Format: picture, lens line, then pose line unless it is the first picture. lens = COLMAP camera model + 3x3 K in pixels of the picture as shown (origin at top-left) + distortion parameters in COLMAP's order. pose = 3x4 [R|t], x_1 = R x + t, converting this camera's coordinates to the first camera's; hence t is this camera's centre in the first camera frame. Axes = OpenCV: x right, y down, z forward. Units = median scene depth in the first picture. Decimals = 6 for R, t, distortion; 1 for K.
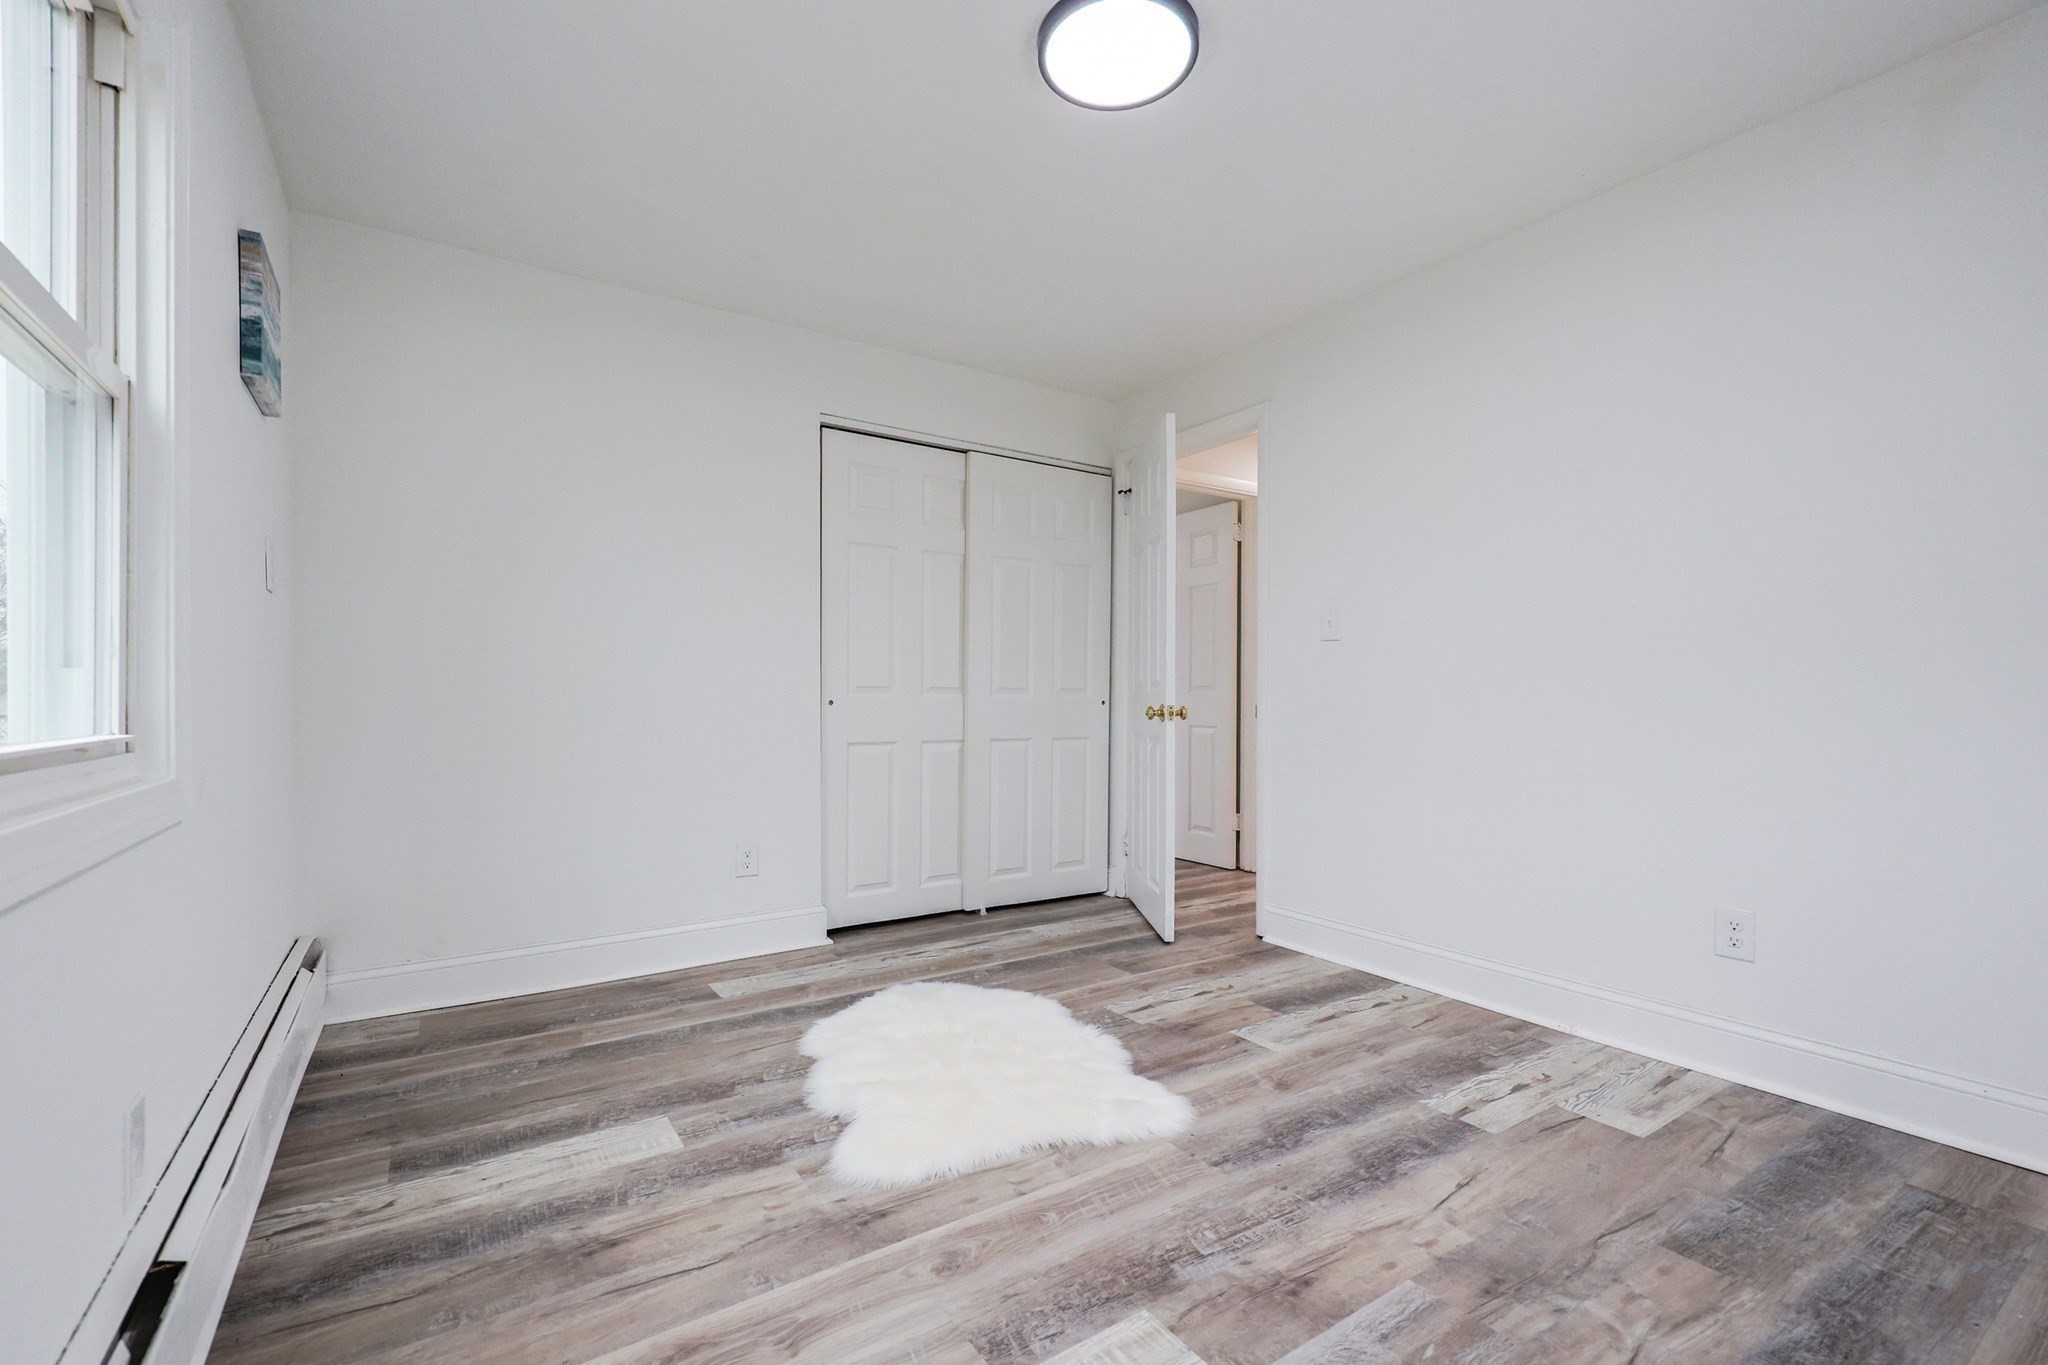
lens RADIAL K [[885.2, 0, 1026.5], [0, 885.2, 685.0], [0, 0, 1]] dist [0.001893, 0.000959]
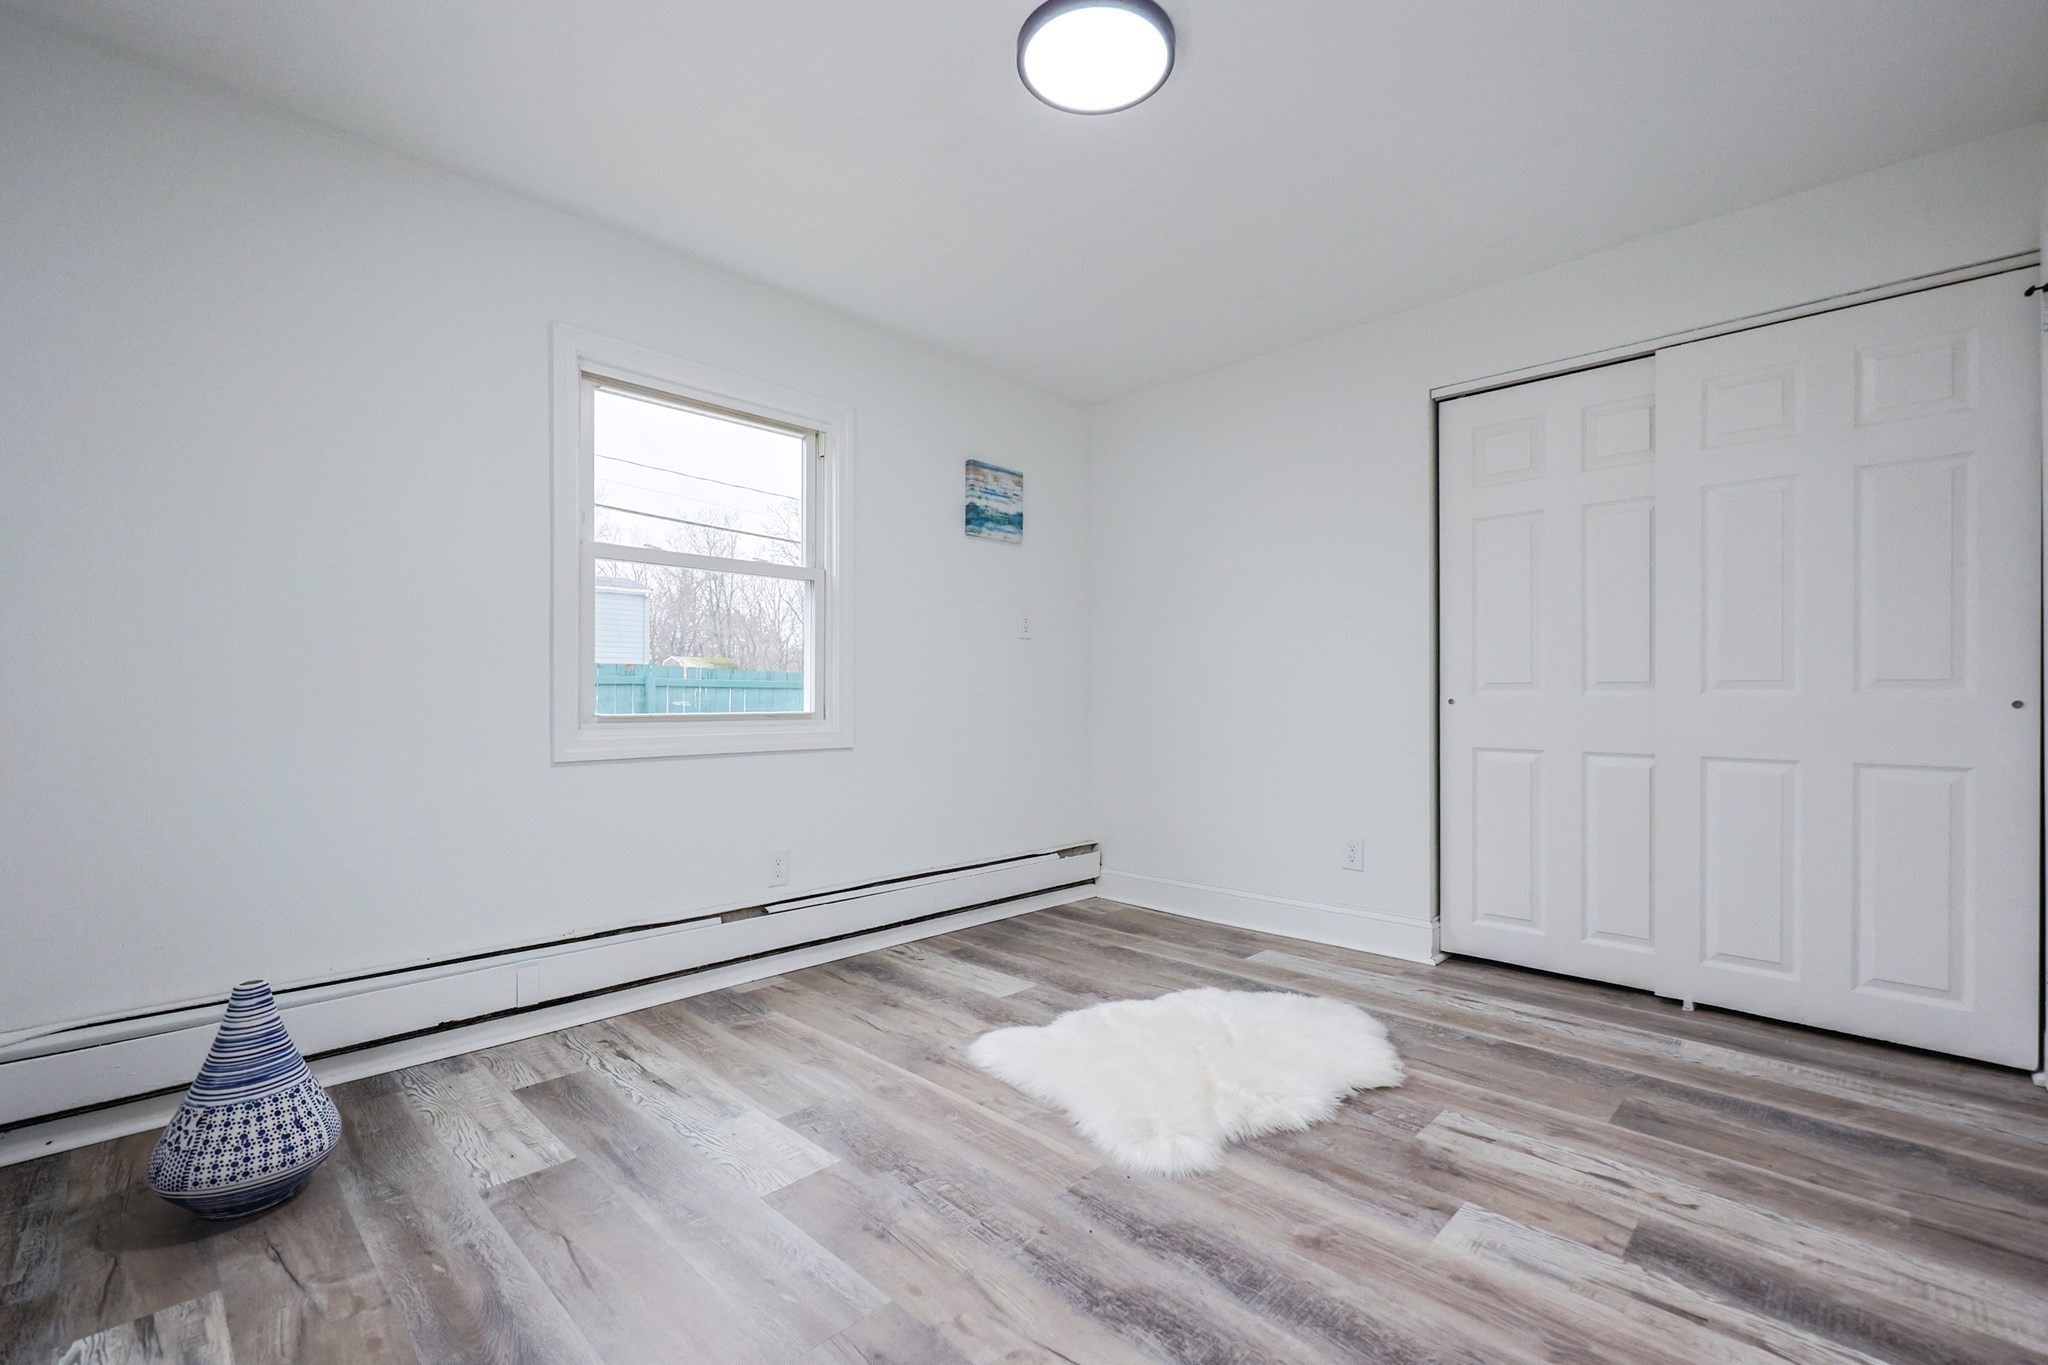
lens RADIAL K [[885.2, 0, 1015.1], [0, 885.2, 694.8], [0, 0, 1]] dist [0.001893, 0.000959]
pose [[0.200055, -0.006347, -0.979764, 0.946396], [0.016754, 0.999855, -0.003057, 0.014436], [0.979641, -0.015803, 0.200133, 0.641103]]
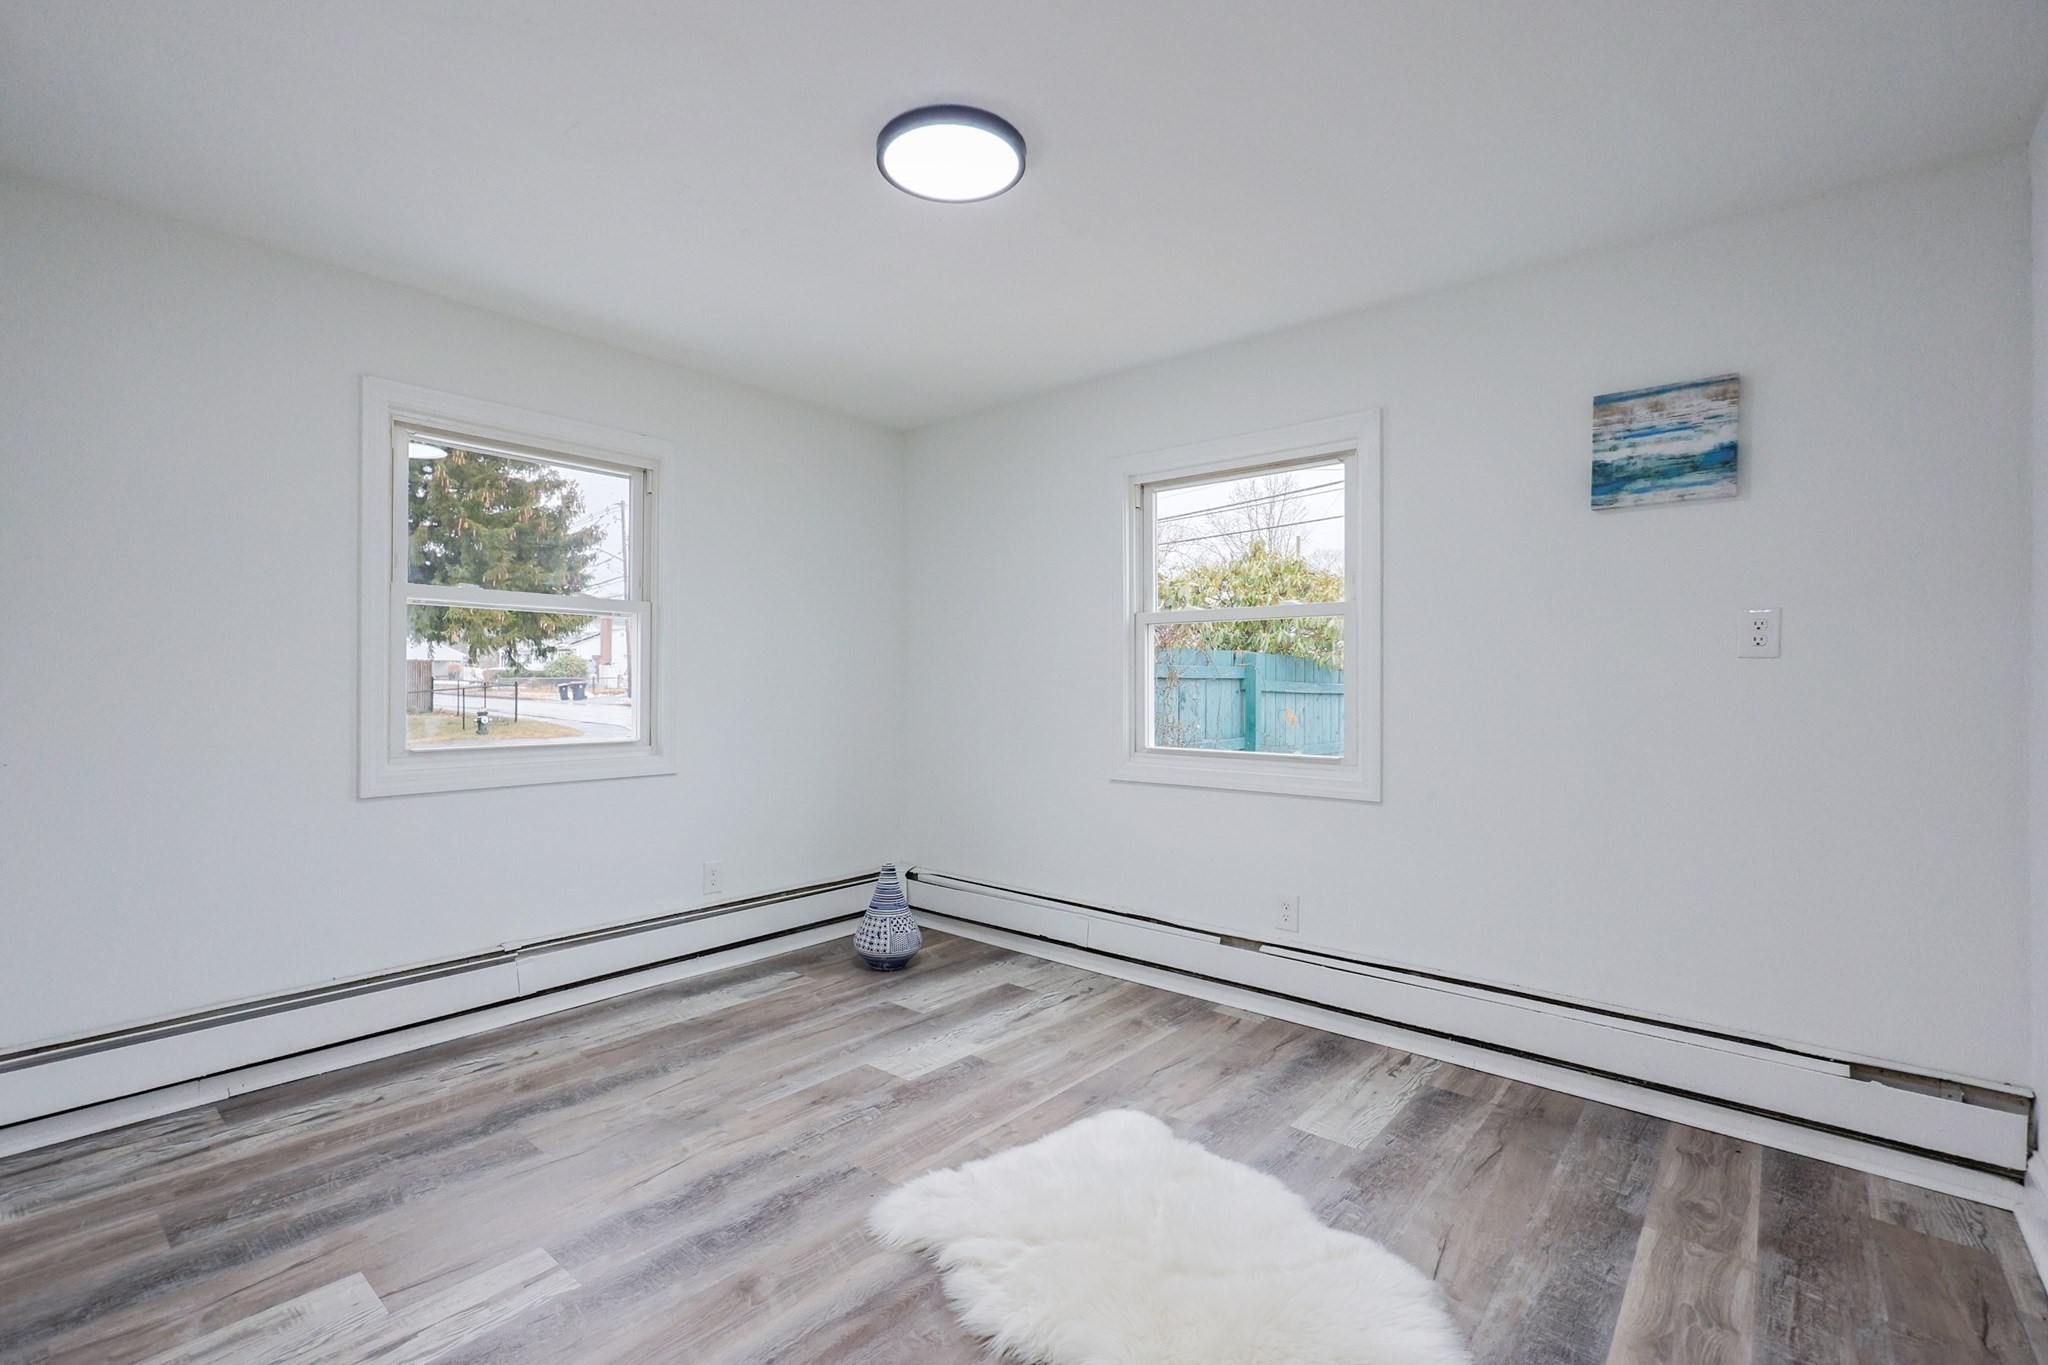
lens RADIAL K [[885.2, 0, 989.4], [0, 885.2, 696.3], [0, 0, 1]] dist [0.001893, 0.000959]
pose [[-0.966498, -0.005663, -0.256613, 0.288131], [-0.003082, 0.999941, -0.010460, -0.049425], [0.256657, -0.009319, -0.966458, 1.817118]]
